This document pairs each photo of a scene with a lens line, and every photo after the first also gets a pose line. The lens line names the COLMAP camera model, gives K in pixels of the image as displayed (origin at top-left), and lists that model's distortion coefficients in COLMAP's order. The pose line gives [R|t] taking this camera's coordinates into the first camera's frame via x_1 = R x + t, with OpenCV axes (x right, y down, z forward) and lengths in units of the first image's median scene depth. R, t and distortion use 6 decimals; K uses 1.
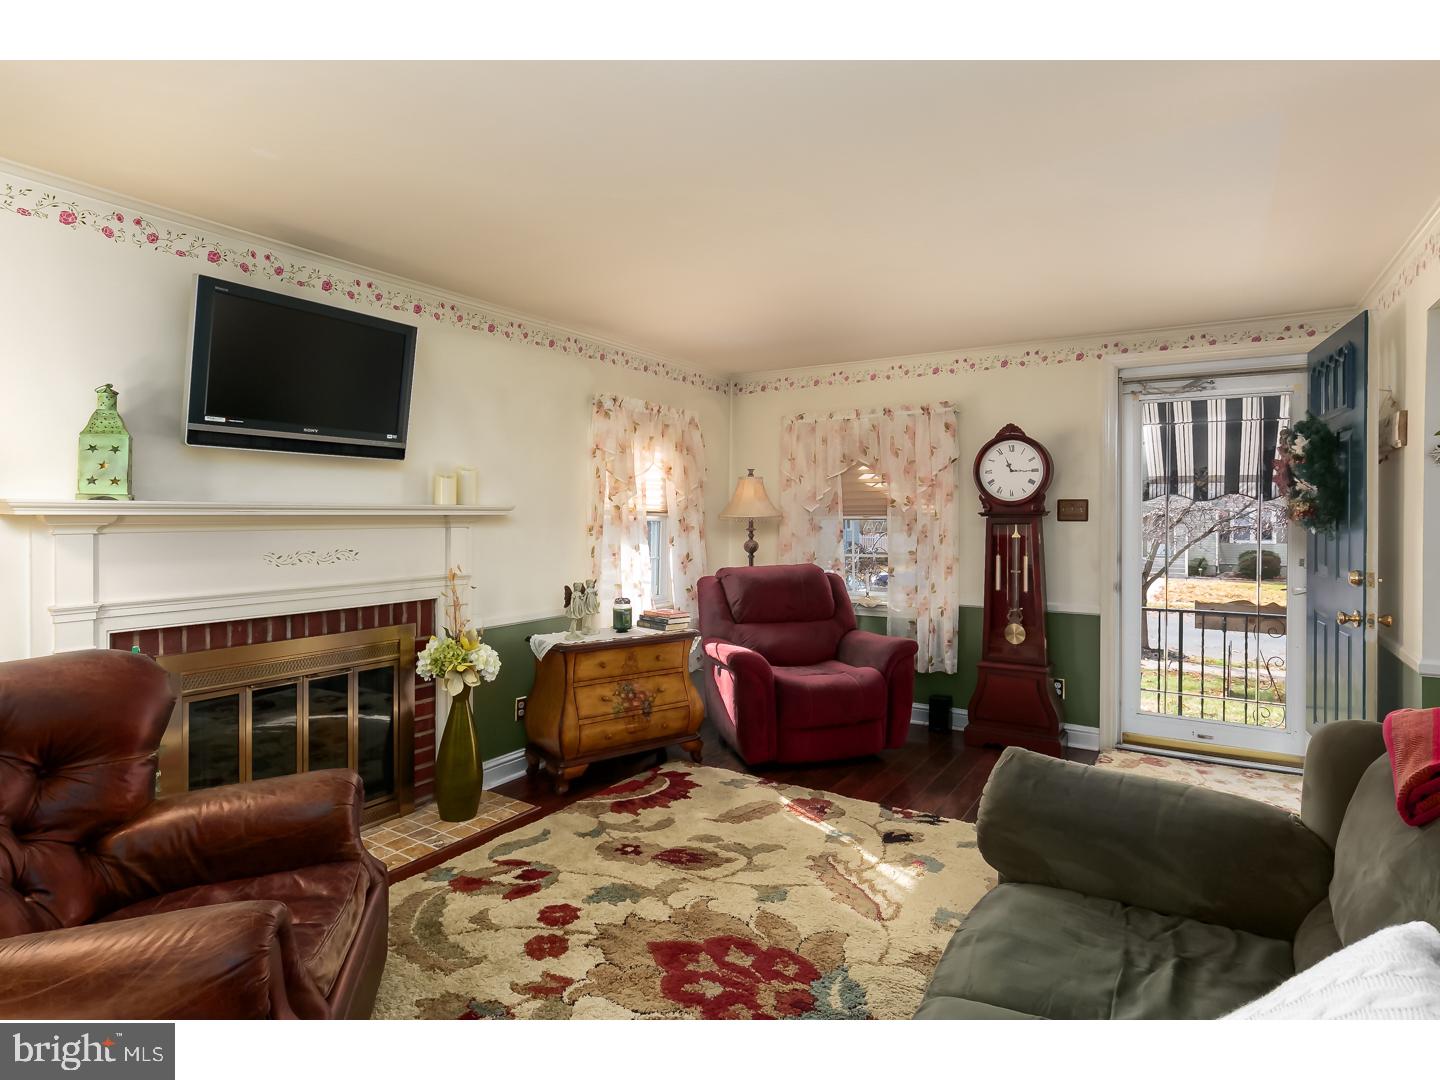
lens RADIAL K [[759.5, 0, 731.4], [0, 759.5, 522.0], [0, 0, 1]] dist [0.002202, 0.000155]
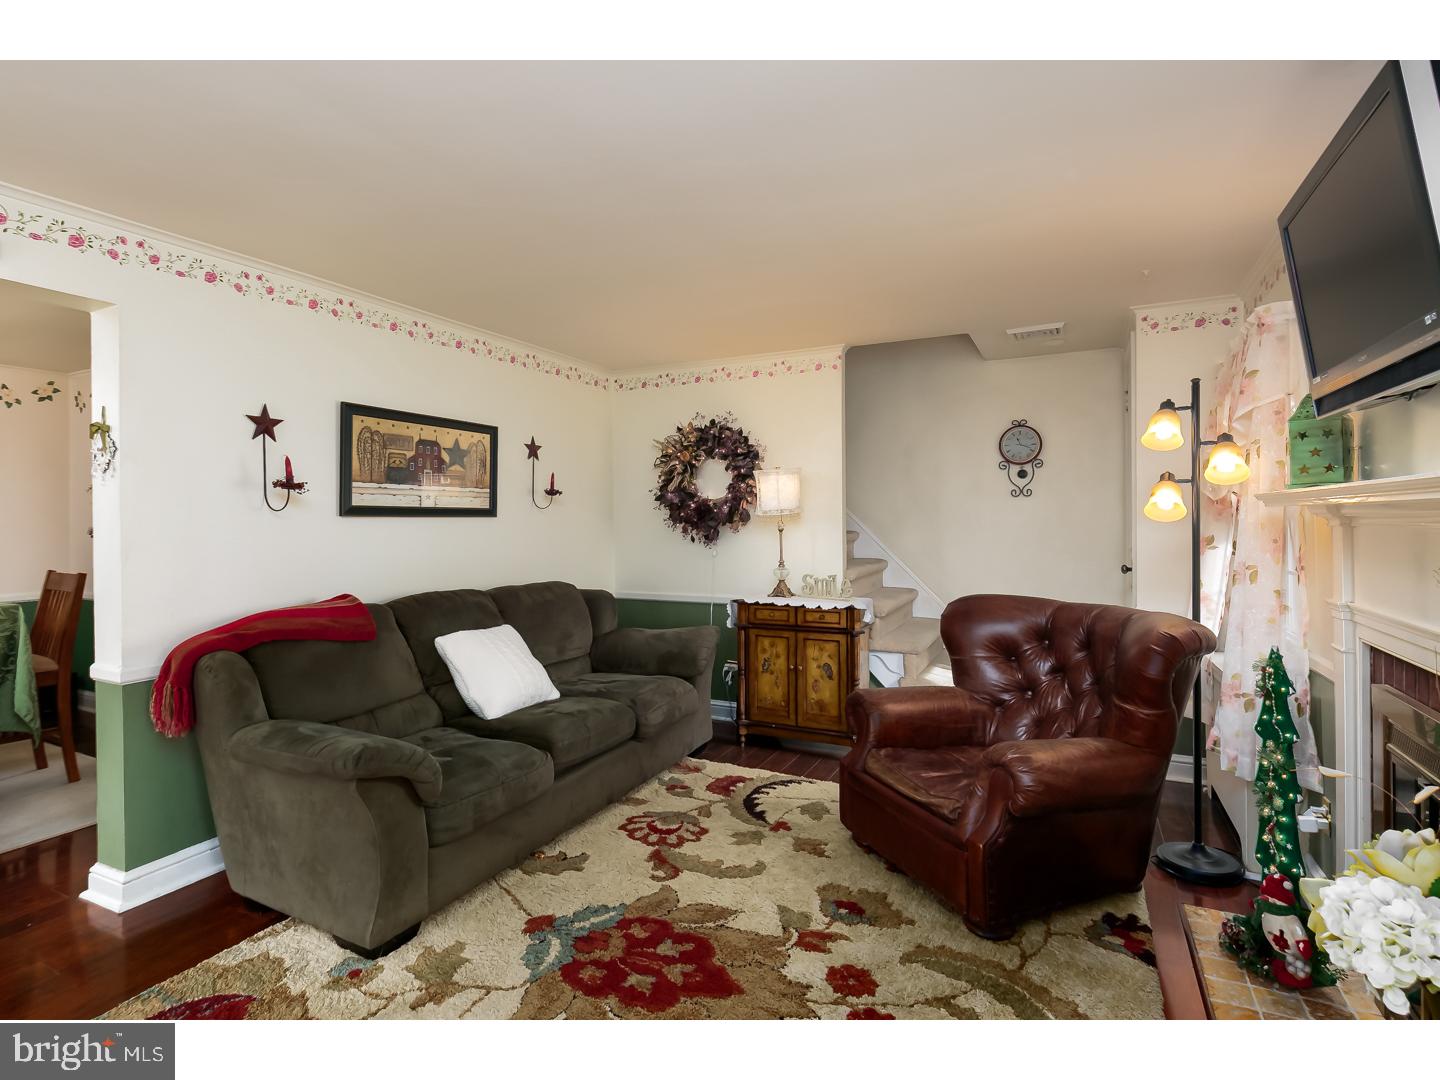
lens RADIAL K [[707.6, 0, 715.8], [0, 707.6, 519.4], [0, 0, 1]] dist [-0.002431, -0.000538]
pose [[-0.995753, 0.005607, -0.091896, -0.004209], [0.004733, 0.999941, 0.009731, -0.003153], [0.091946, 0.009255, -0.995721, 1.201444]]
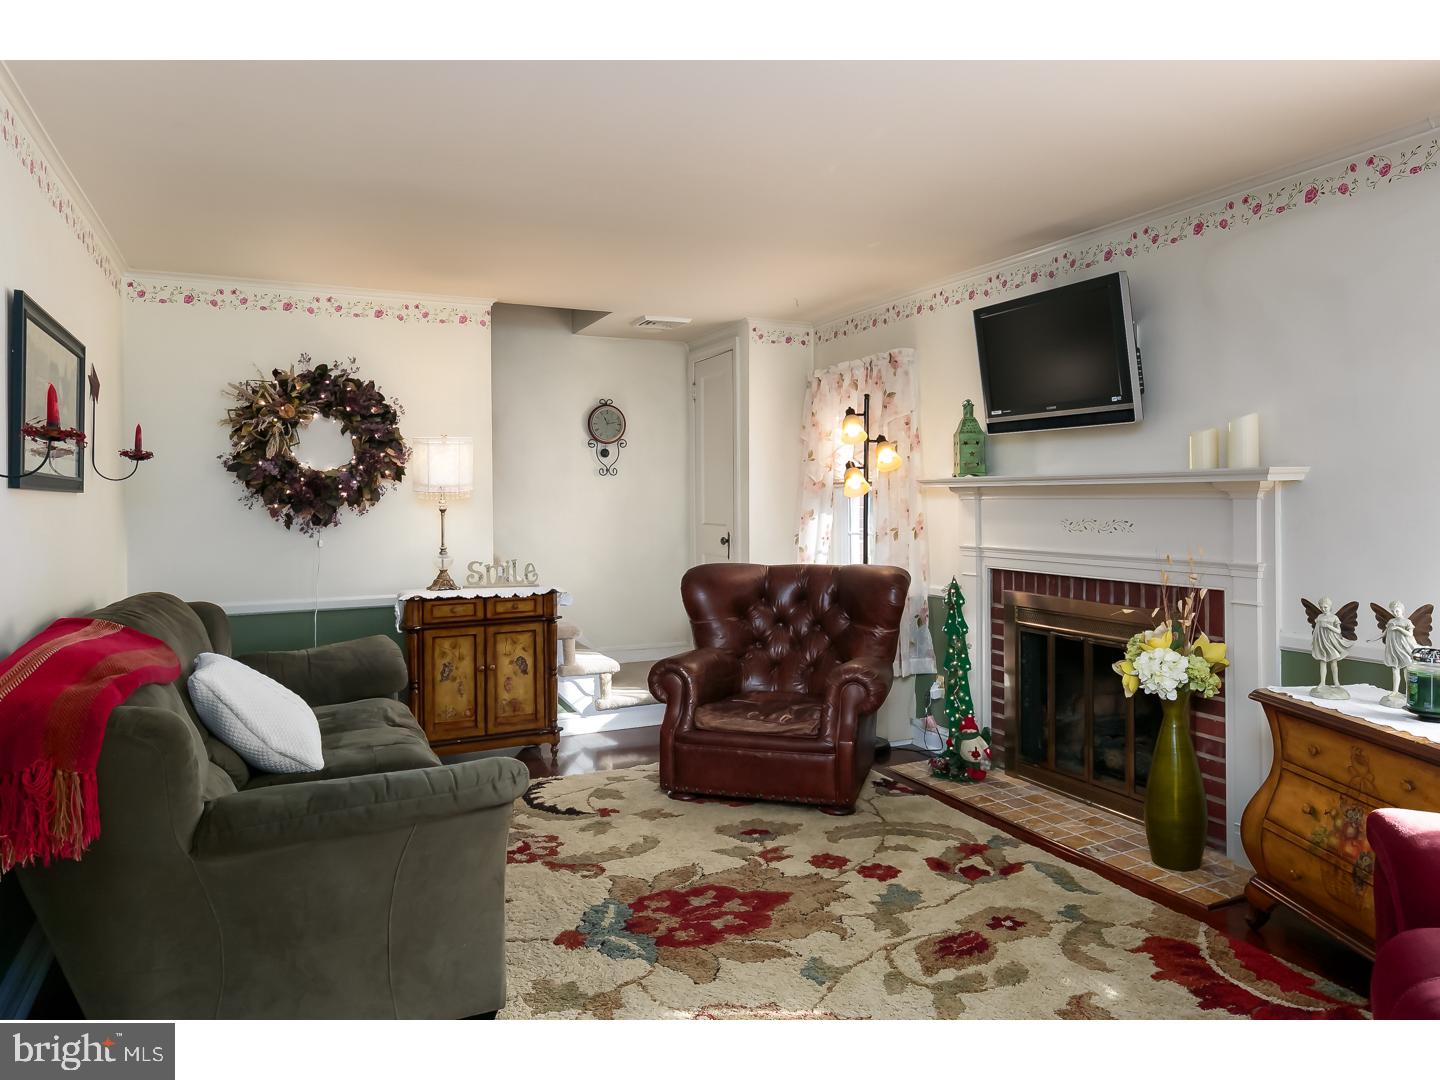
lens RADIAL K [[945.4, 0, 716.6], [0, 945.4, 503.2], [0, 0, 1]] dist [0.002349, 0.000349]
pose [[-0.543279, 0.008538, -0.839509, 0.685905], [-0.000893, 0.999942, 0.010747, 0.002183], [0.839552, 0.006588, -0.543239, 1.072287]]
